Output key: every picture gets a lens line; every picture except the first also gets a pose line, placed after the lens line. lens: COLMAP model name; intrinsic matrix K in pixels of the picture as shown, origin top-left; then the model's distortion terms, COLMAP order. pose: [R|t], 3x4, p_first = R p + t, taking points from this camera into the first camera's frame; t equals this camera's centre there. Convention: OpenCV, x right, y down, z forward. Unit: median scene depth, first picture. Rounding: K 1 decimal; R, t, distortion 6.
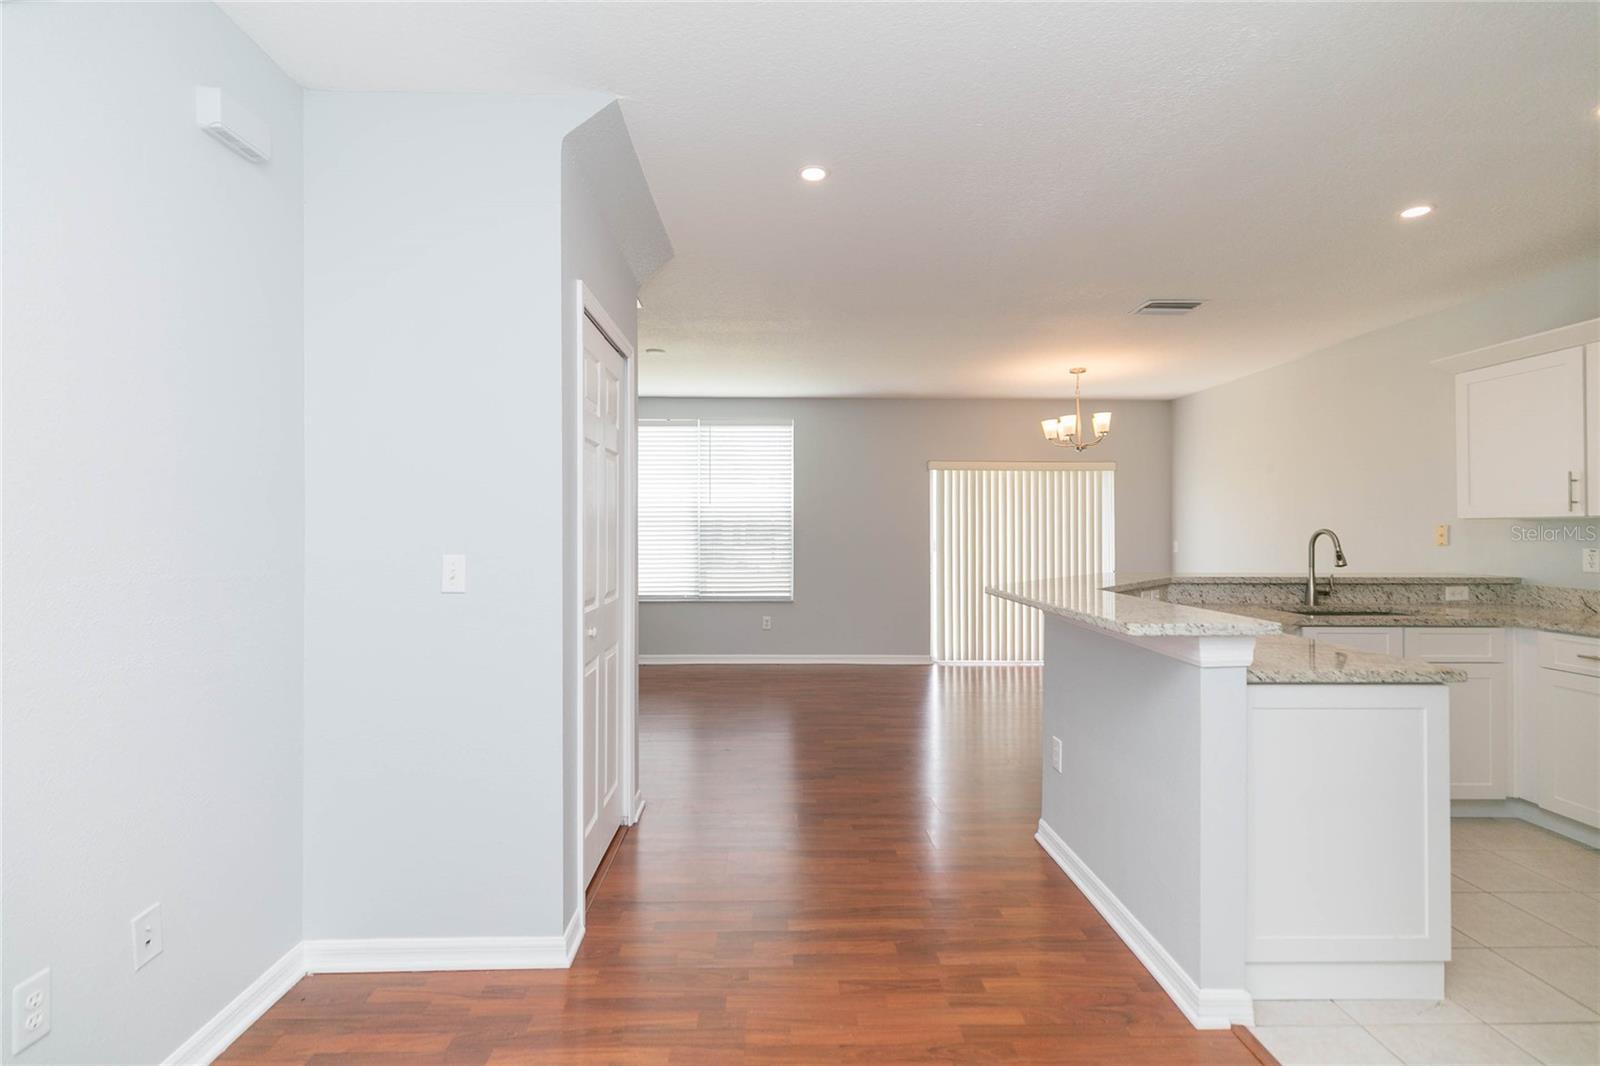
lens RADIAL K [[729.0, 0, 783.0], [0, 729.0, 531.8], [0, 0, 1]] dist [0.001839, -0.000125]
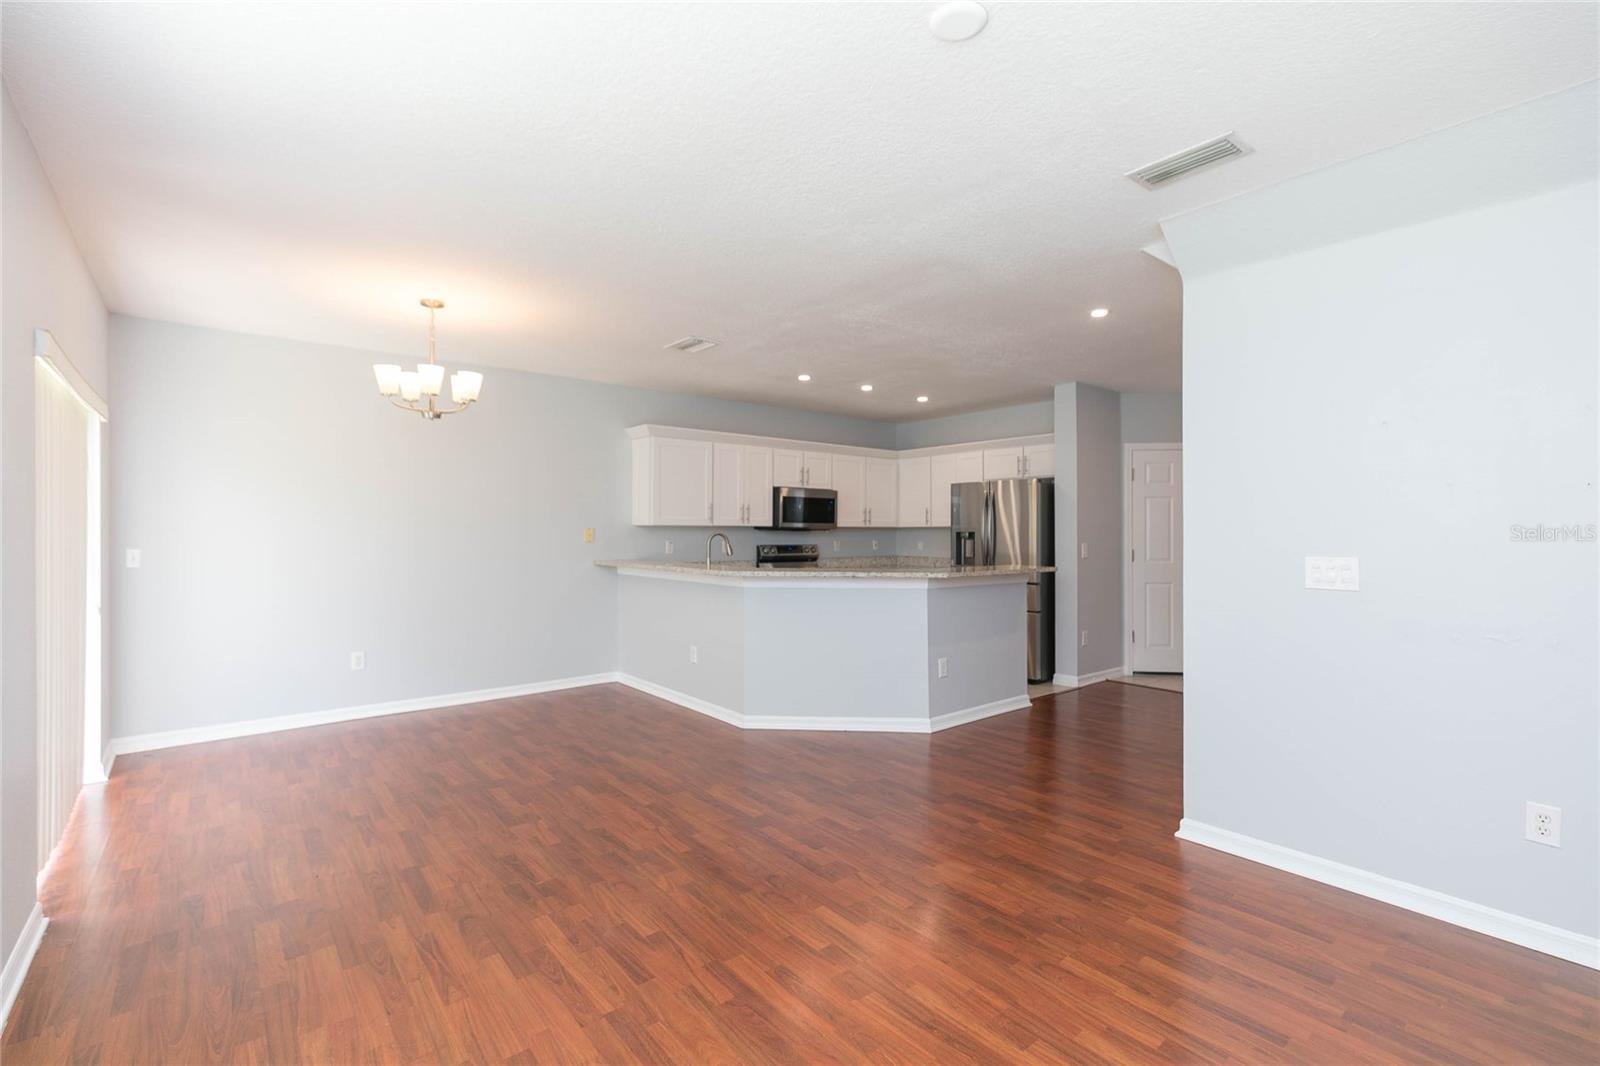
lens RADIAL K [[718.0, 0, 807.8], [0, 718.0, 527.5], [0, 0, 1]] dist [0.004064, 0.000125]
pose [[-0.634129, -0.000343, 0.773227, -0.539411], [-0.001874, 0.999998, -0.001093, -0.011557], [-0.773225, -0.002143, -0.634128, 1.757870]]
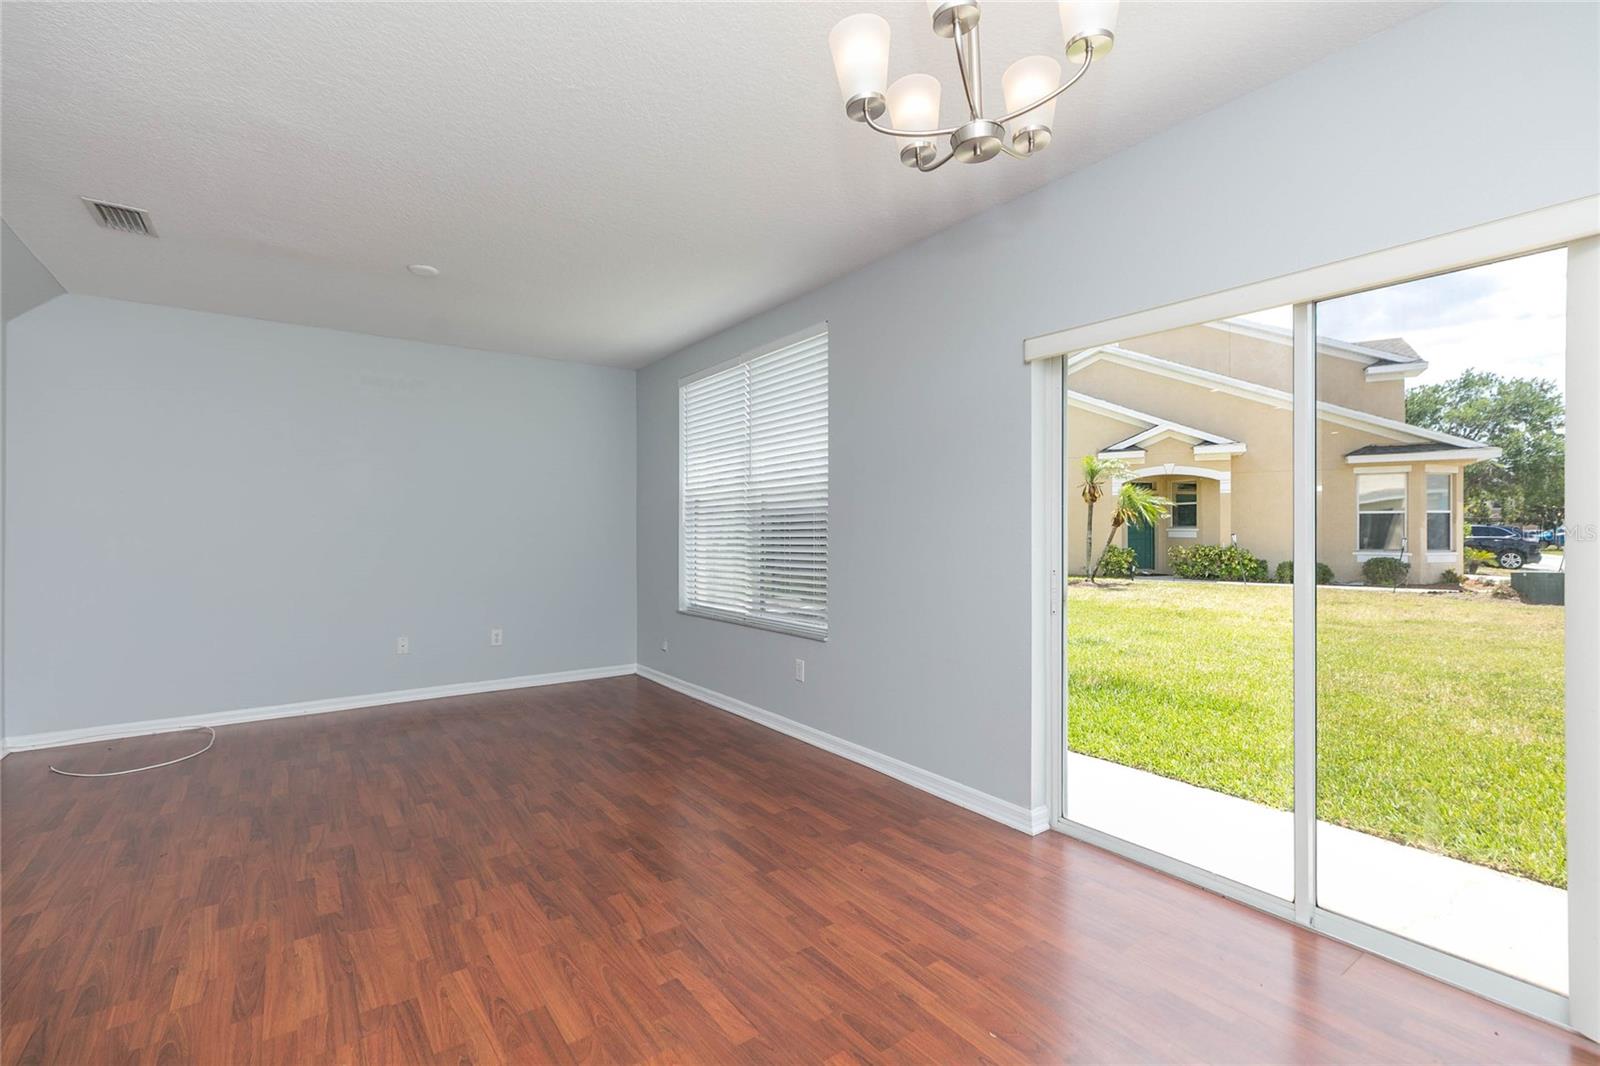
lens RADIAL K [[721.3, 0, 807.2], [0, 721.3, 536.9], [0, 0, 1]] dist [0.004357, -0.000068]
pose [[0.584057, 0.003014, -0.811707, 0.864539], [0.003537, 0.999974, 0.006258, 0.020784], [0.811705, -0.006526, 0.584031, 1.237505]]
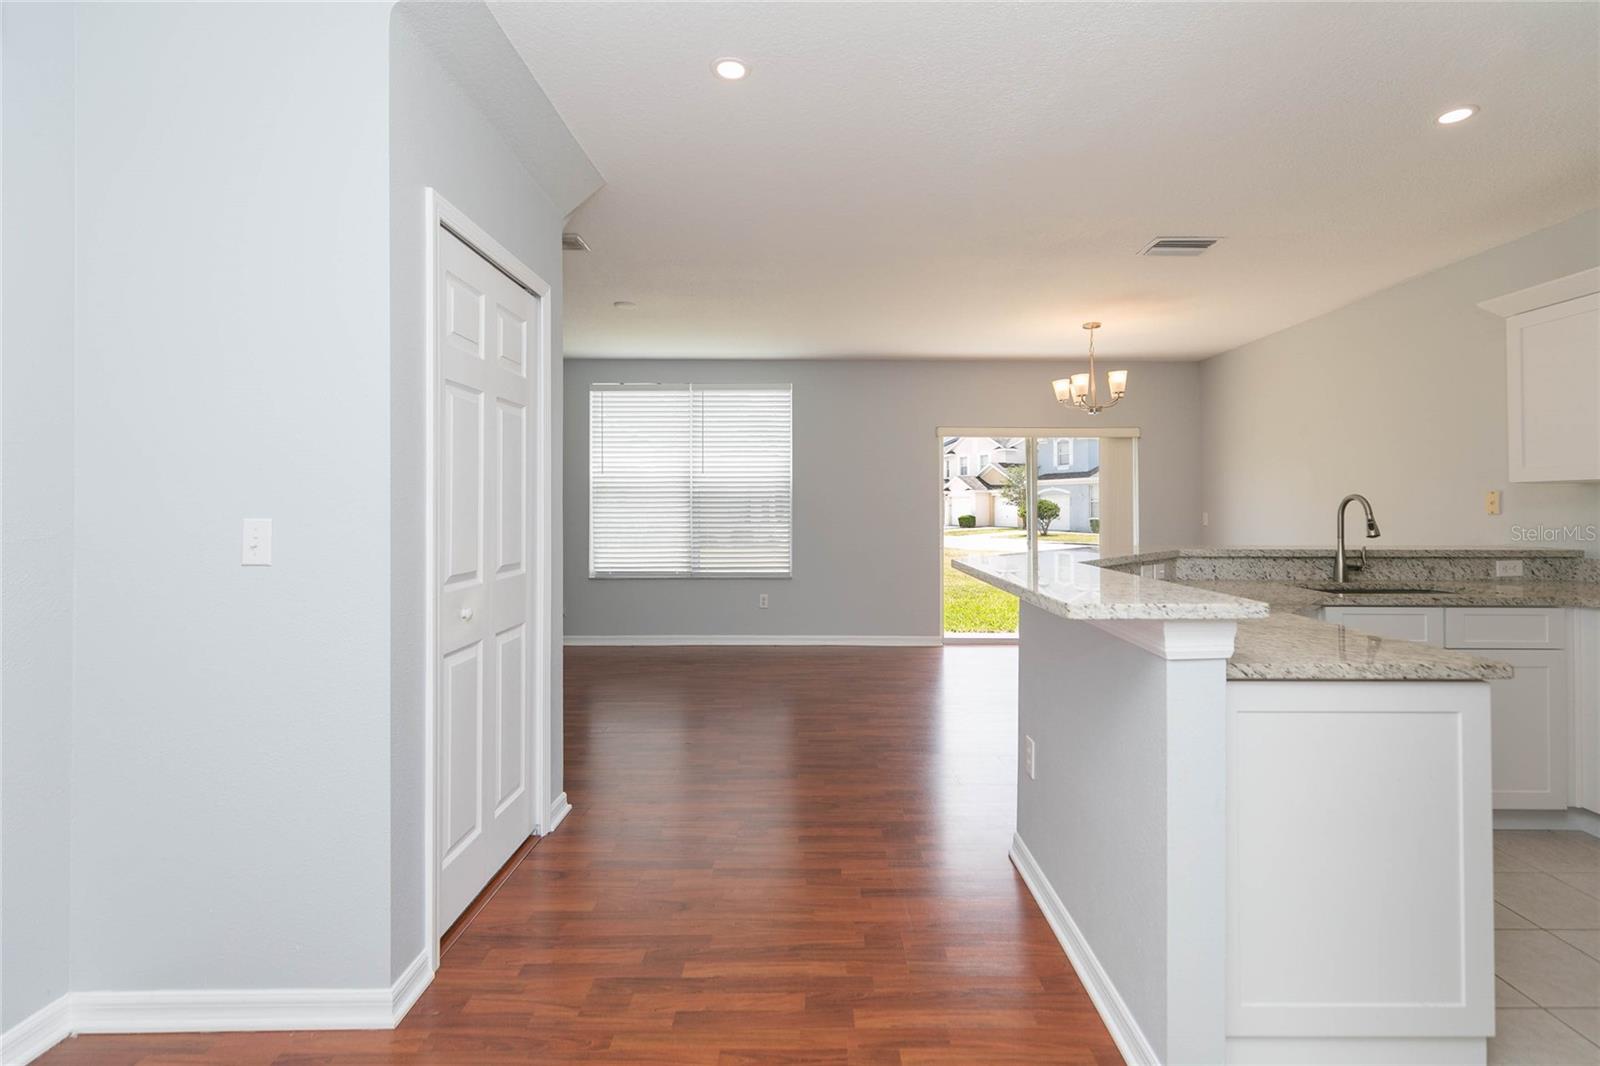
lens RADIAL K [[738.7, 0, 815.8], [0, 738.7, 505.6], [0, 0, 1]] dist [0.002212, -0.000268]
pose [[0.999914, -0.001086, -0.013068, 0.106320], [0.001031, 0.999990, -0.004247, 0.012270], [0.013072, 0.004233, 0.999906, 0.104616]]
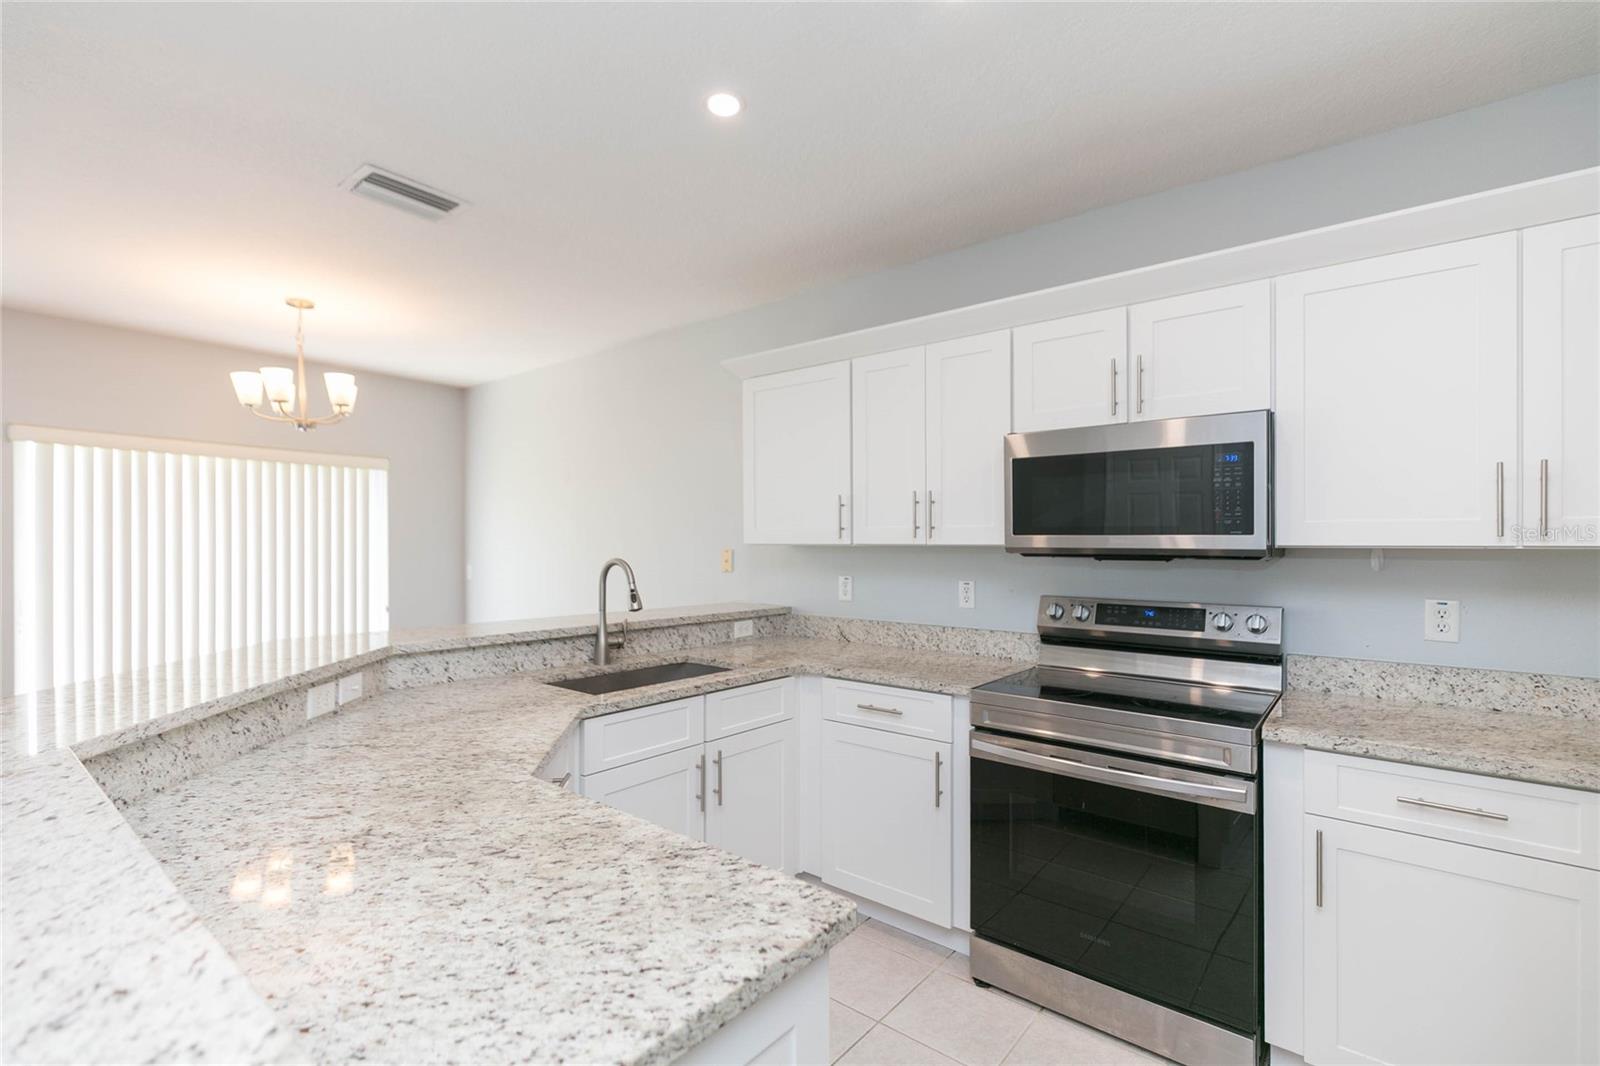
lens RADIAL K [[721.3, 0, 807.2], [0, 721.3, 536.9], [0, 0, 1]] dist [0.004357, -0.000068]
pose [[0.635830, 0.011132, 0.771749, 0.301234], [-0.001090, 0.999908, -0.013525, -0.015019], [-0.771829, 0.007759, 0.635783, 0.389349]]
